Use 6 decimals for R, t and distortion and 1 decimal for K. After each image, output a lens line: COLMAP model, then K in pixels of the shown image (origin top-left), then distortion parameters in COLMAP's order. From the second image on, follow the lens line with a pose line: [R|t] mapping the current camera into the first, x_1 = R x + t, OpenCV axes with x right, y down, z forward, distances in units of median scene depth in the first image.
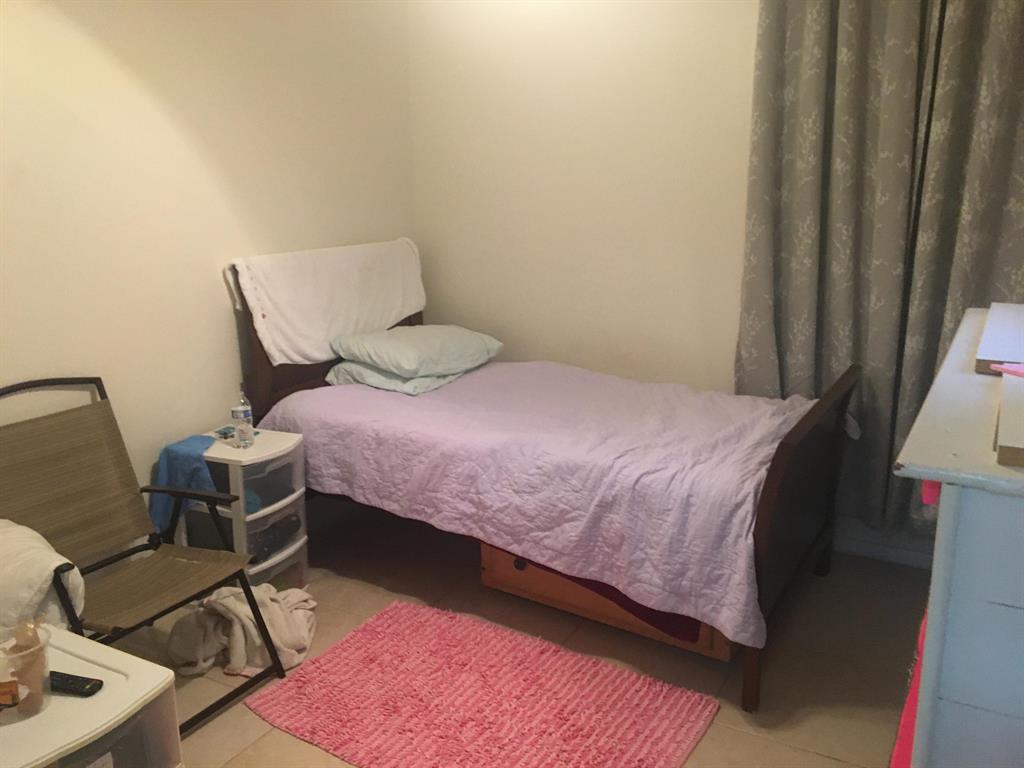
lens RADIAL K [[866.7, 0, 512.6], [0, 866.7, 385.0], [0, 0, 1]] dist [0.006575, 0.000847]
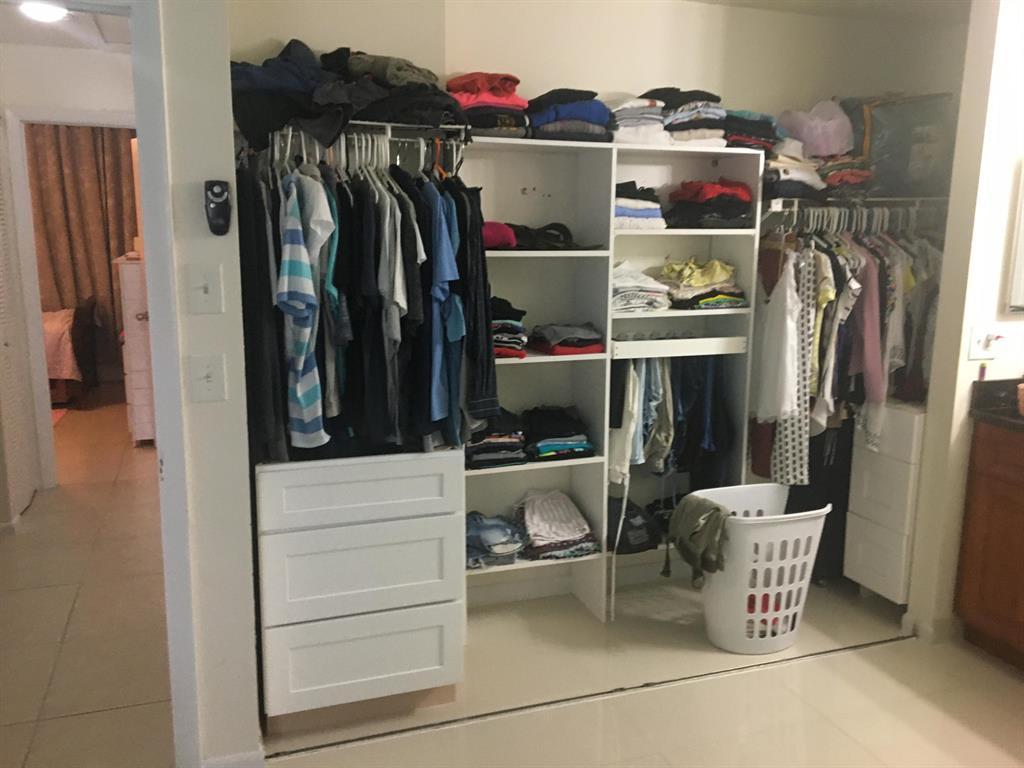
lens RADIAL K [[866.7, 0, 513.6], [0, 866.7, 384.8], [0, 0, 1]] dist [0.006575, 0.000847]
pose [[0.658910, -0.139691, 0.739137, -0.696357], [0.162386, 0.985852, 0.041558, 0.328266], [-0.734485, 0.092643, 0.672272, -1.549043]]
